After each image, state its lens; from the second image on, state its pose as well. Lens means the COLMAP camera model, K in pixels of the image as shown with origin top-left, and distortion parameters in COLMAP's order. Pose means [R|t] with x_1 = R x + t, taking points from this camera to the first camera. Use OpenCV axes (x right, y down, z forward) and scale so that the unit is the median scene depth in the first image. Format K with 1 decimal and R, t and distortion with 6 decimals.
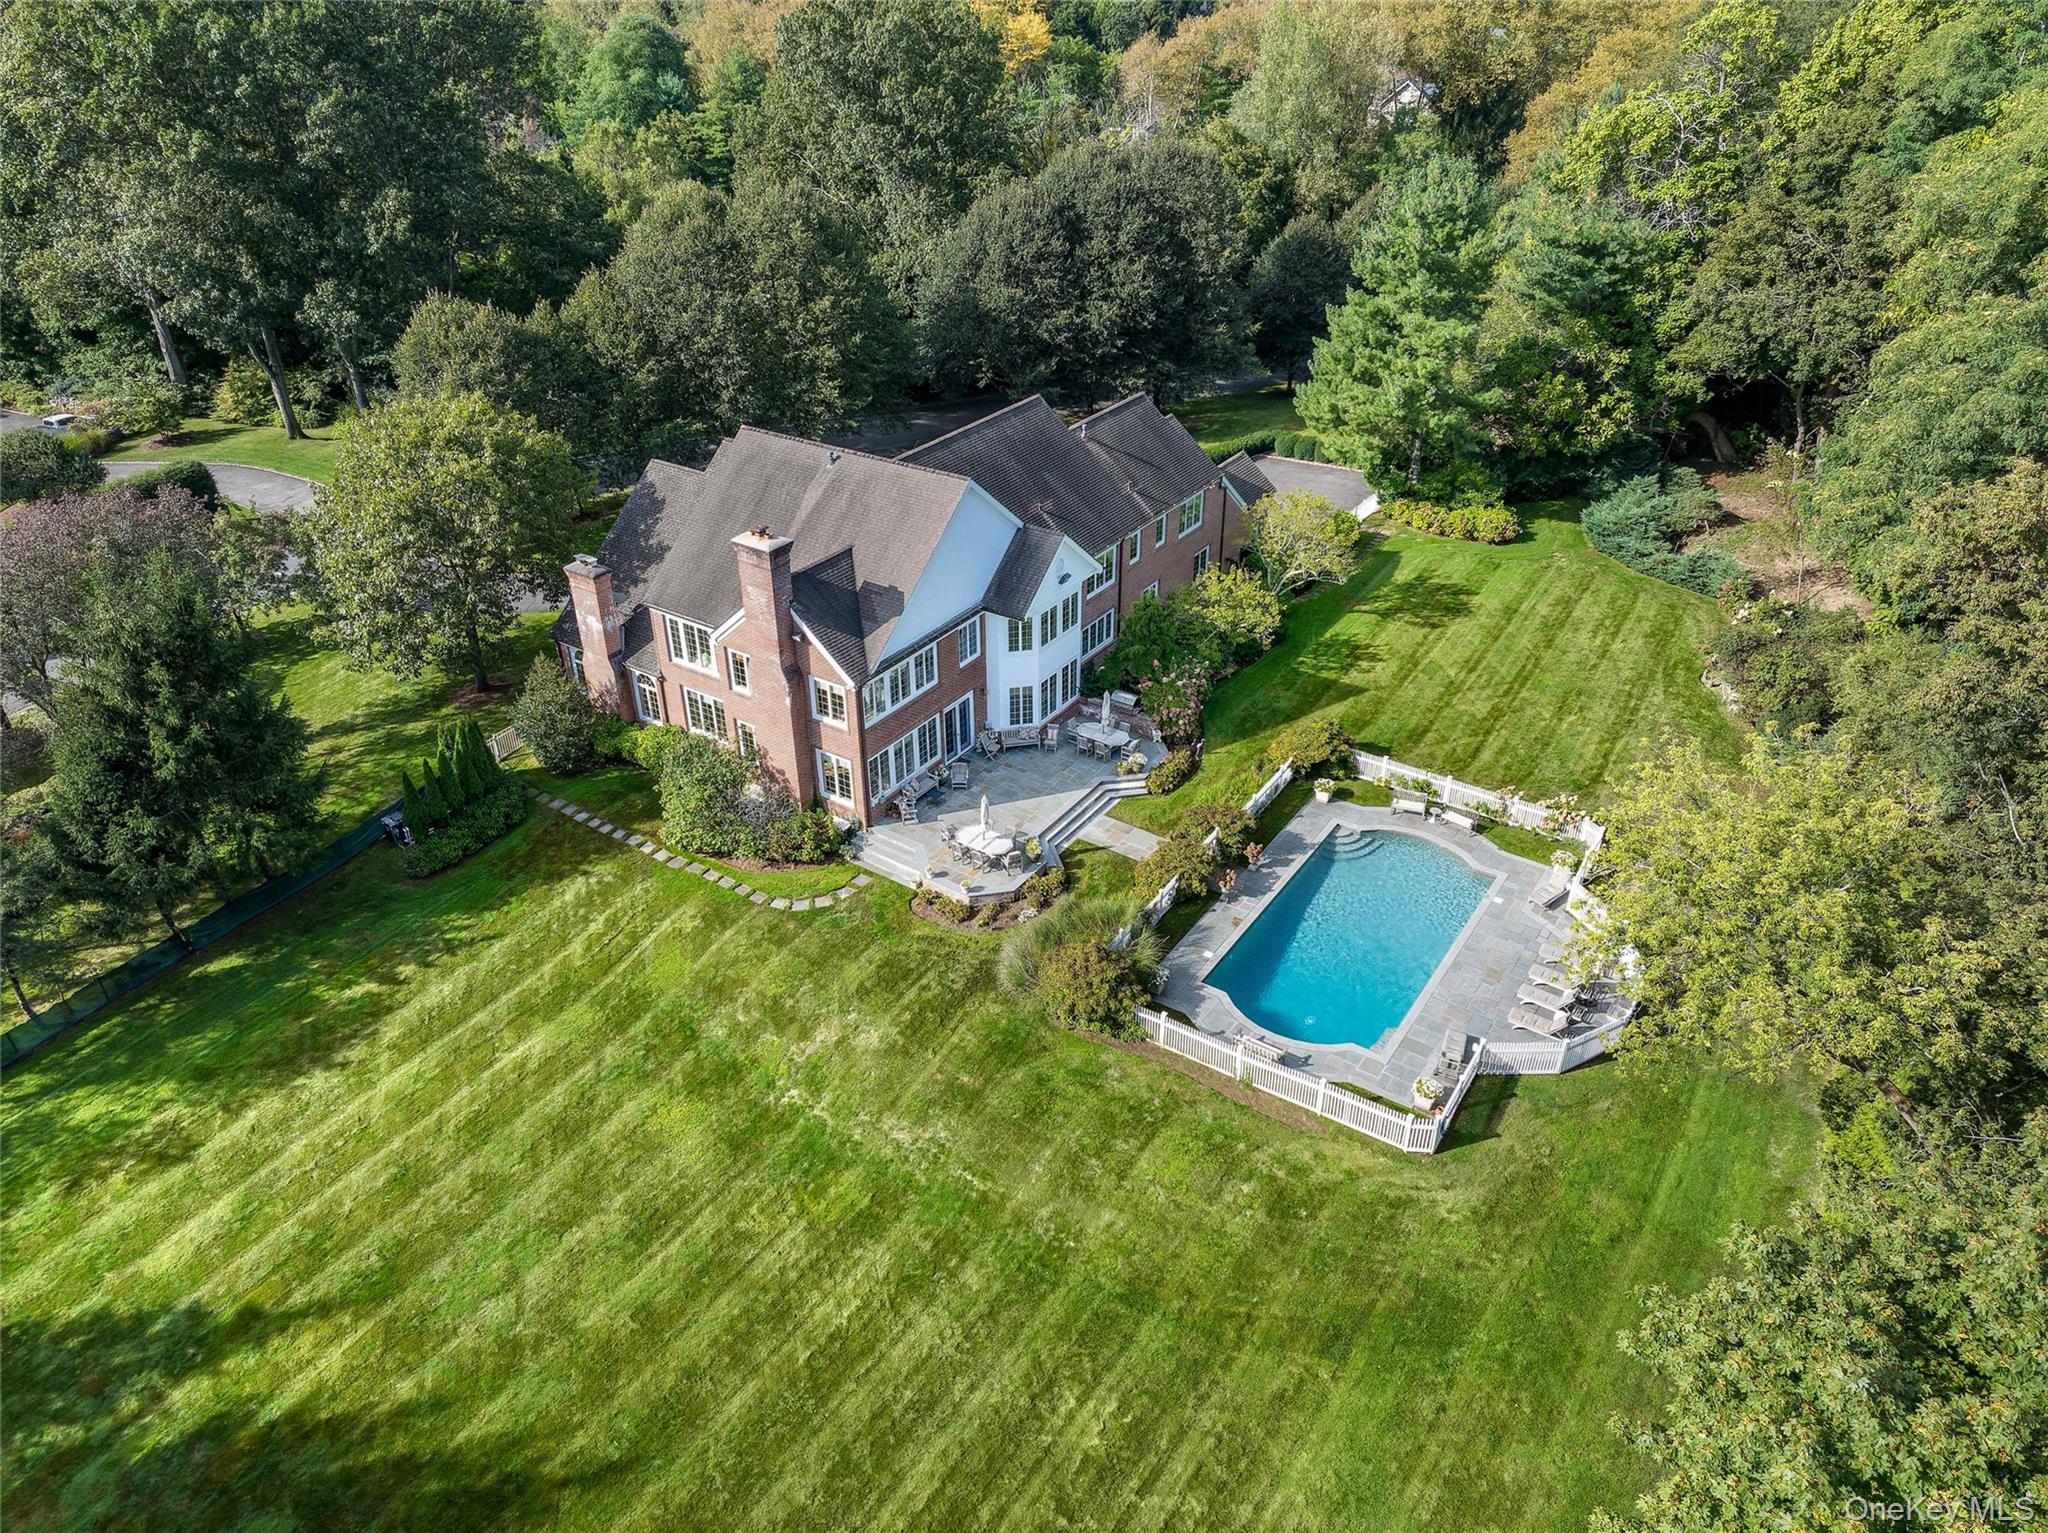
lens RADIAL K [[1392.5, 0, 1029.8], [0, 1392.5, 772.8], [0, 0, 1]] dist [-0.007225, 0.005027]
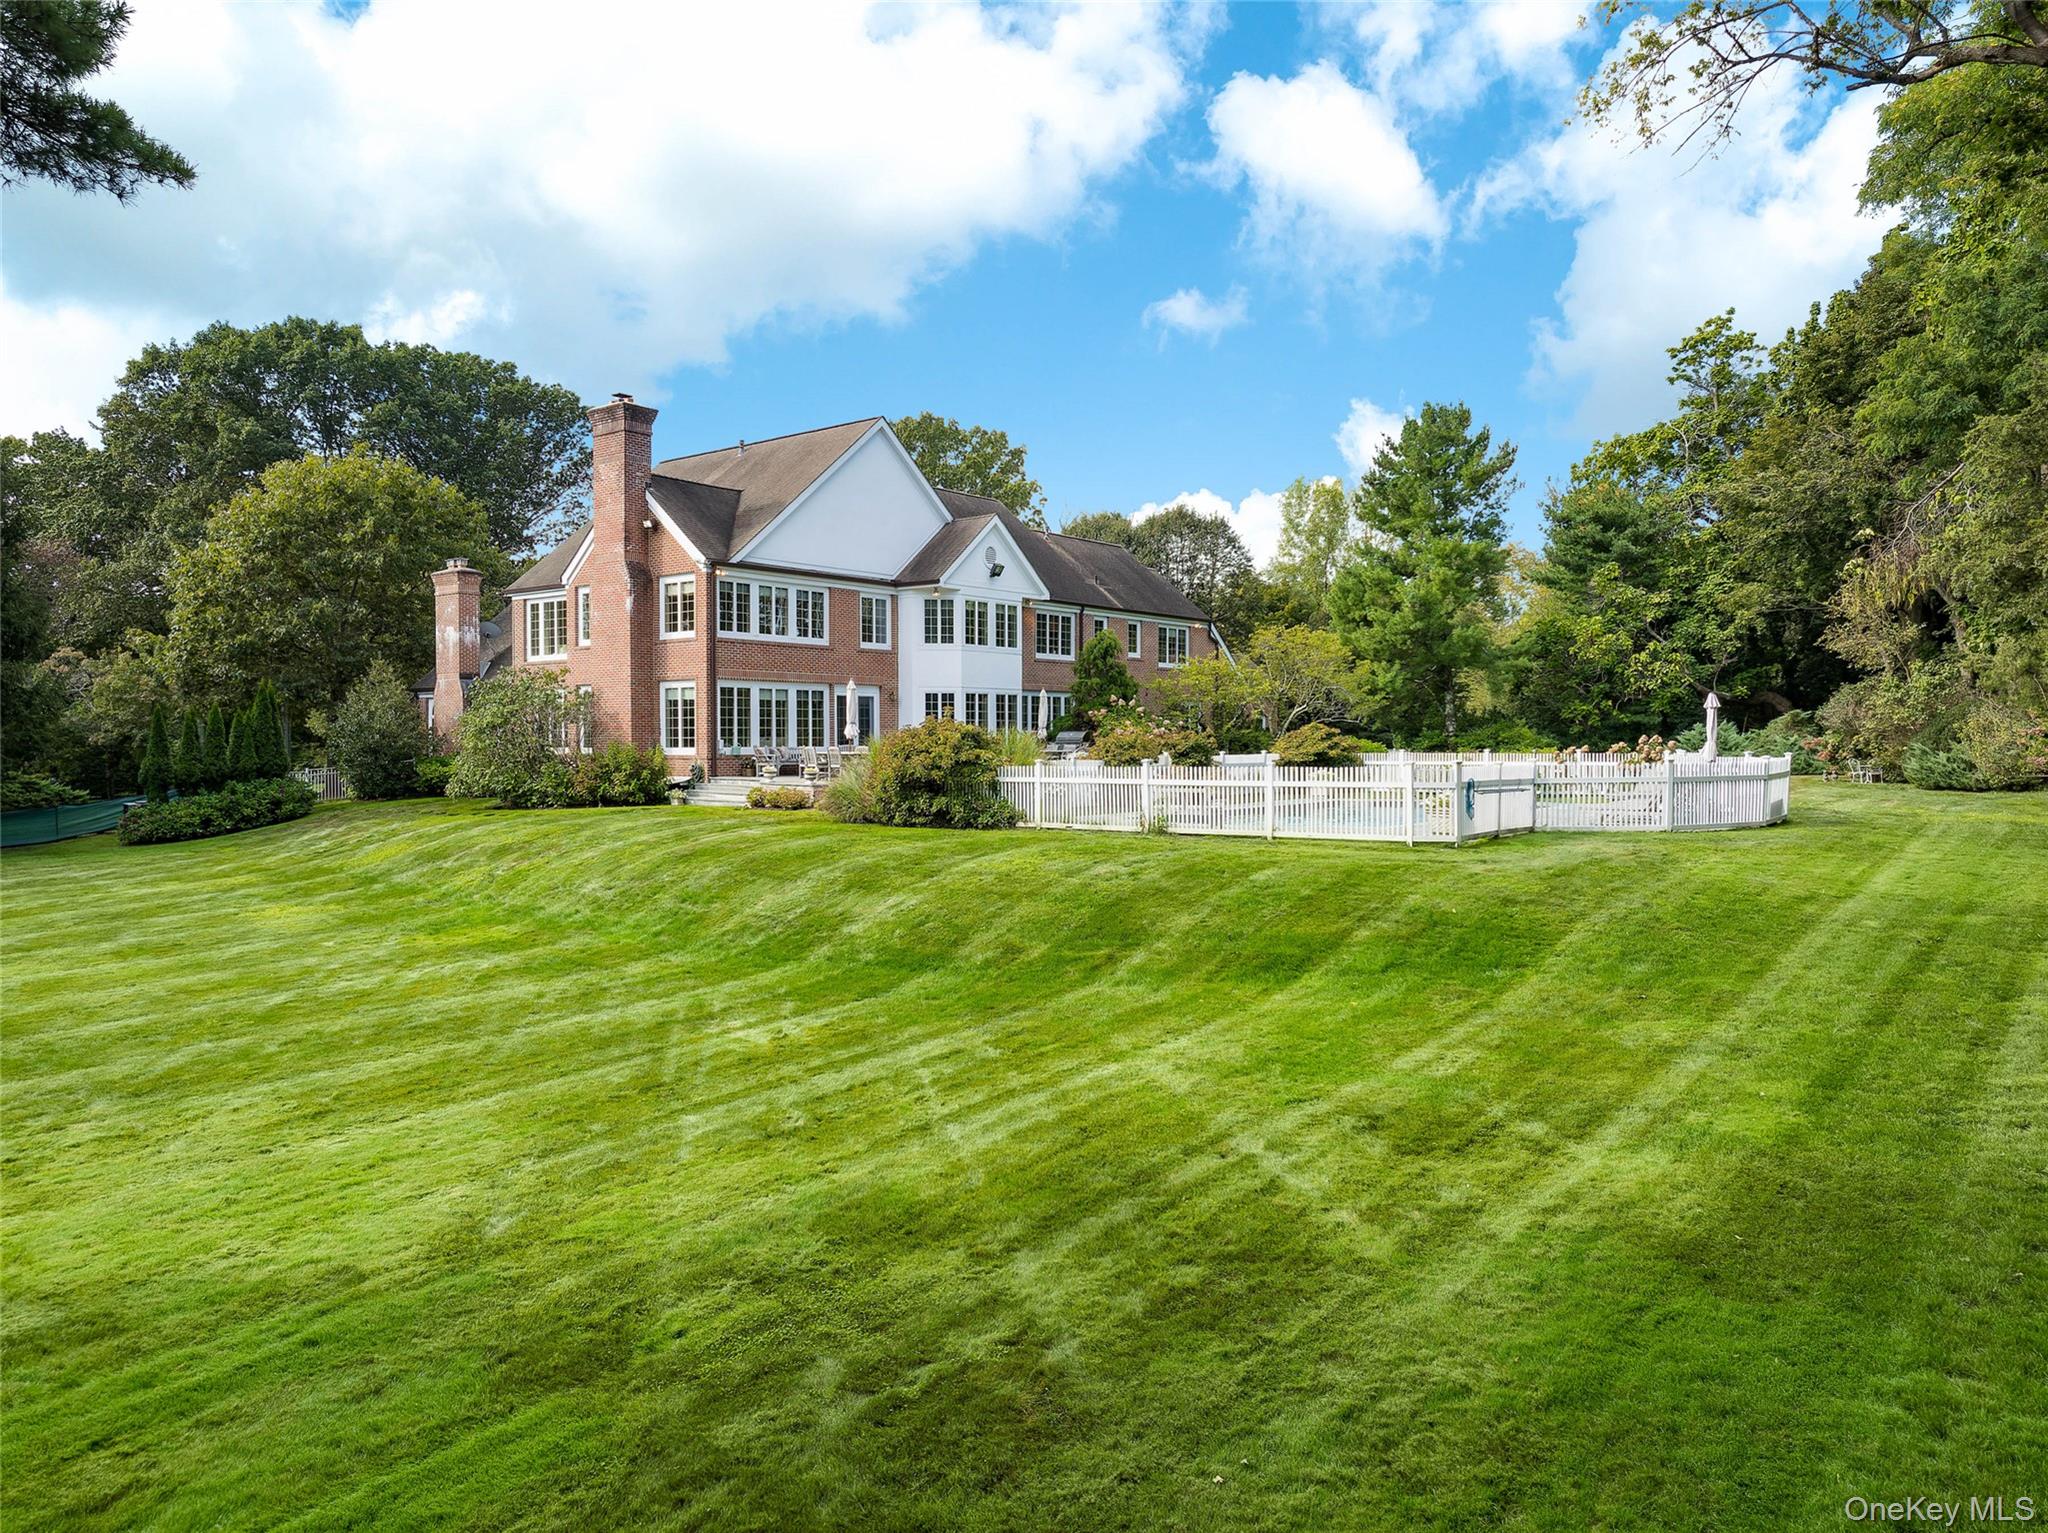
lens RADIAL K [[1392.5, 0, 1030.4], [0, 1392.5, 758.4], [0, 0, 1]] dist [-0.007225, 0.005027]
pose [[0.997151, -0.000188, -0.075425, 0.109370], [-0.038792, 0.856323, -0.514981, 0.392936], [0.064685, 0.516440, 0.853877, 0.336396]]
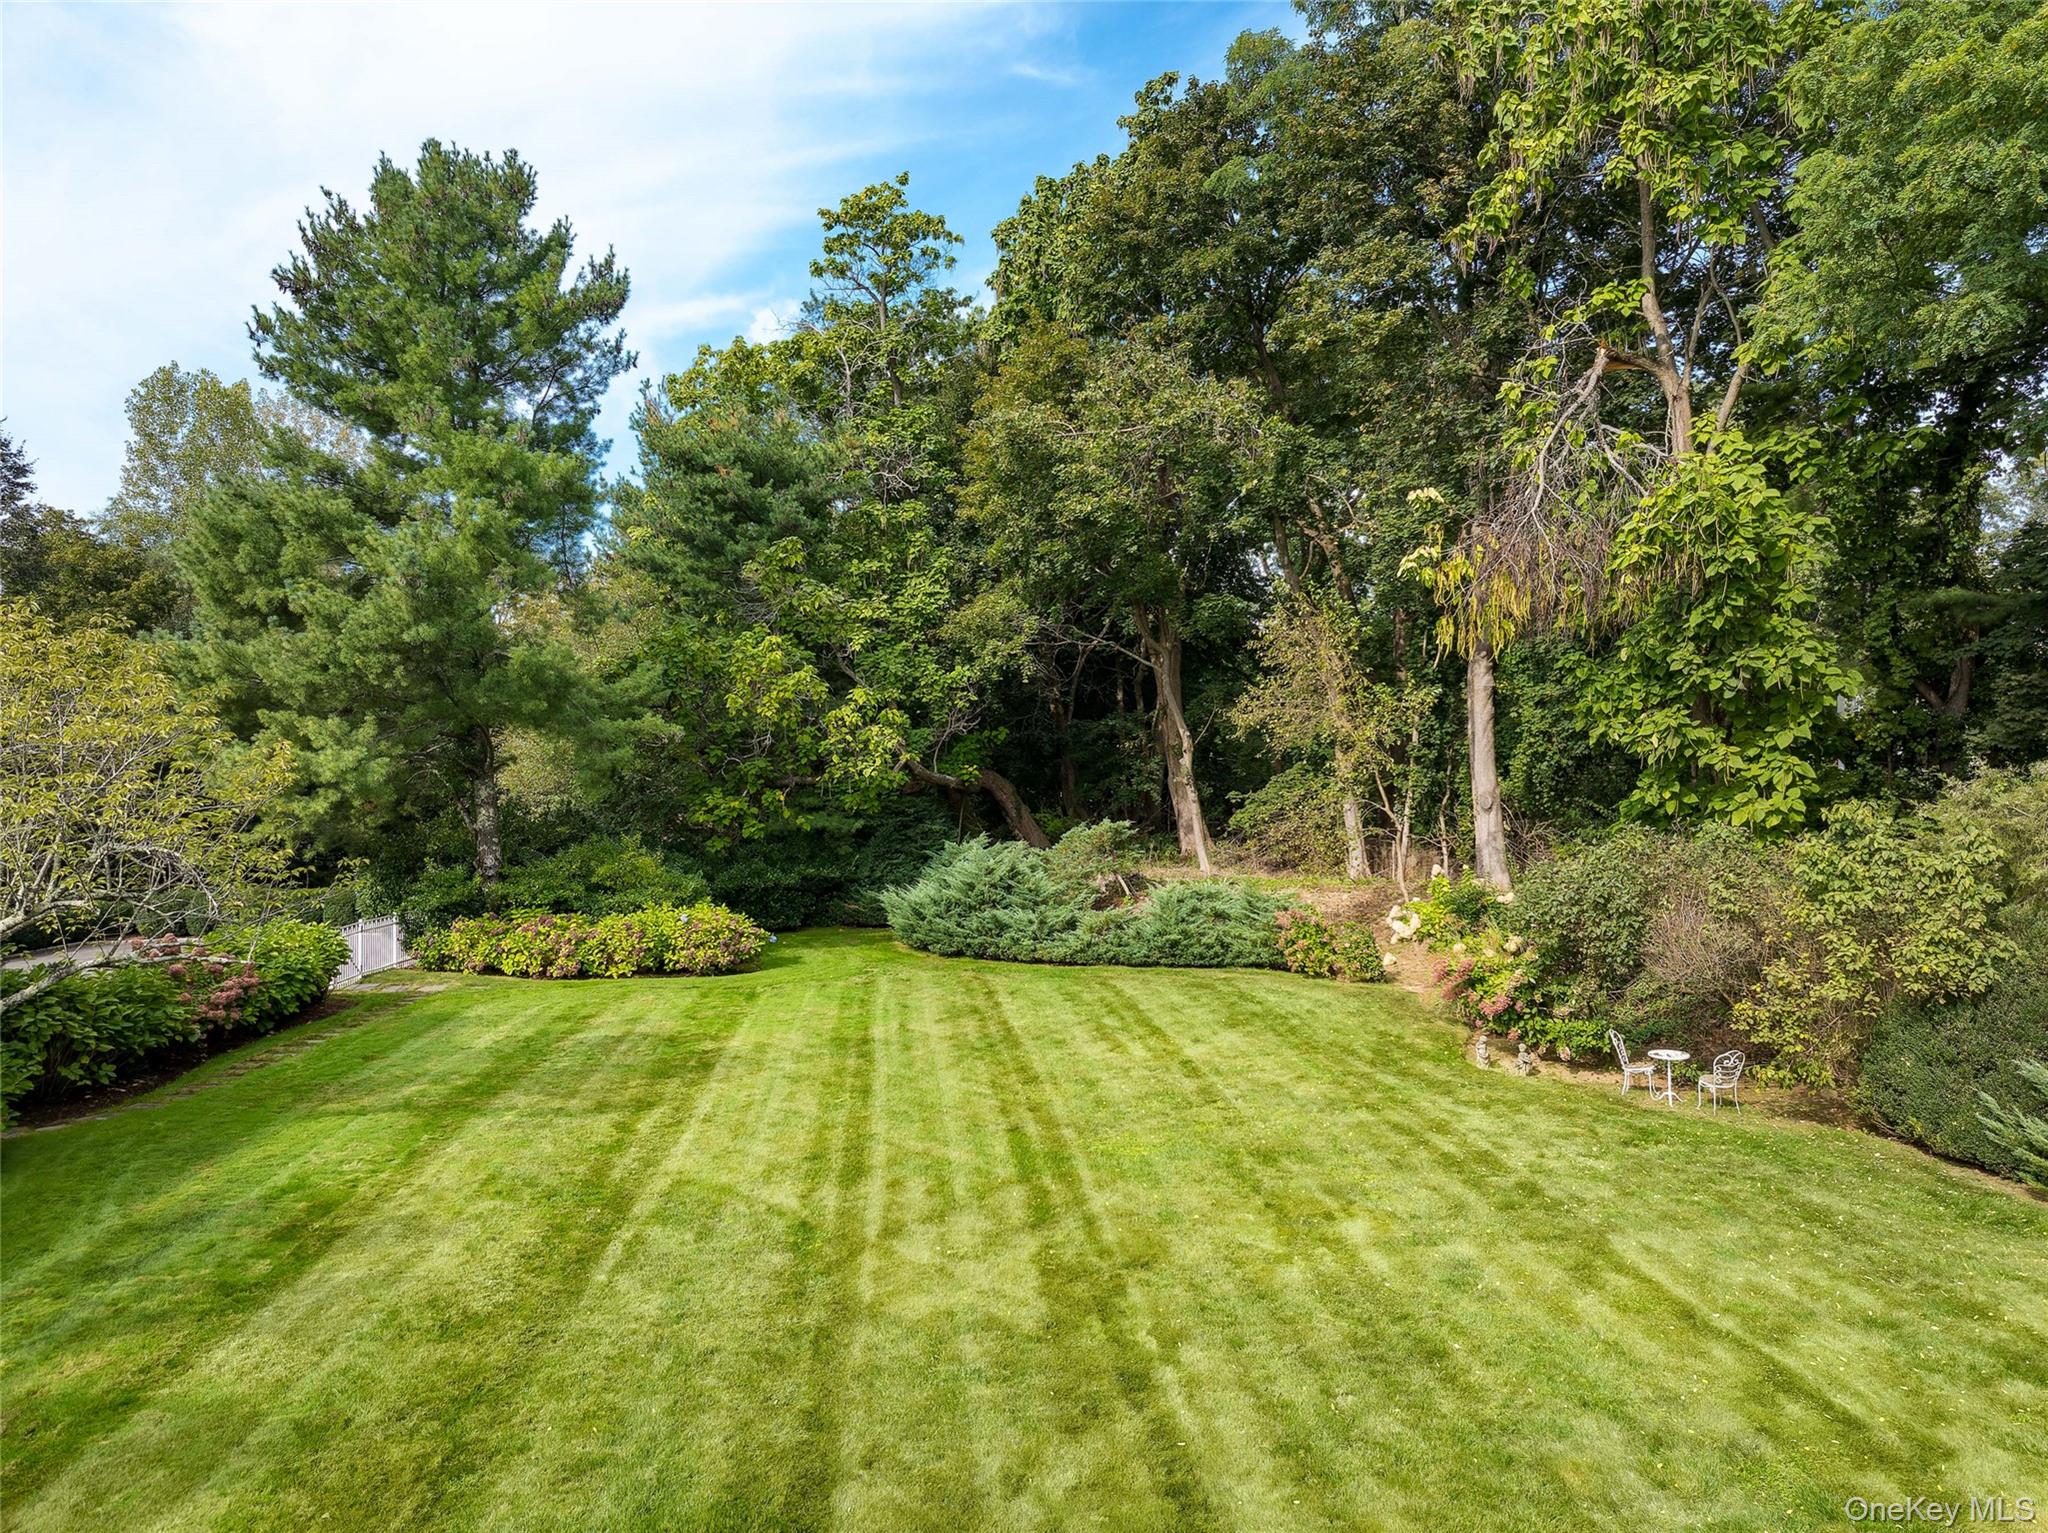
lens RADIAL K [[1392.5, 0, 1024.4], [0, 1392.5, 777.8], [0, 0, 1]] dist [-0.007225, 0.005027]
pose [[0.800435, -0.006175, 0.599388, 0.228236], [0.312819, 0.857283, -0.408913, -0.028442], [-0.511320, 0.514808, 0.688131, 0.908247]]
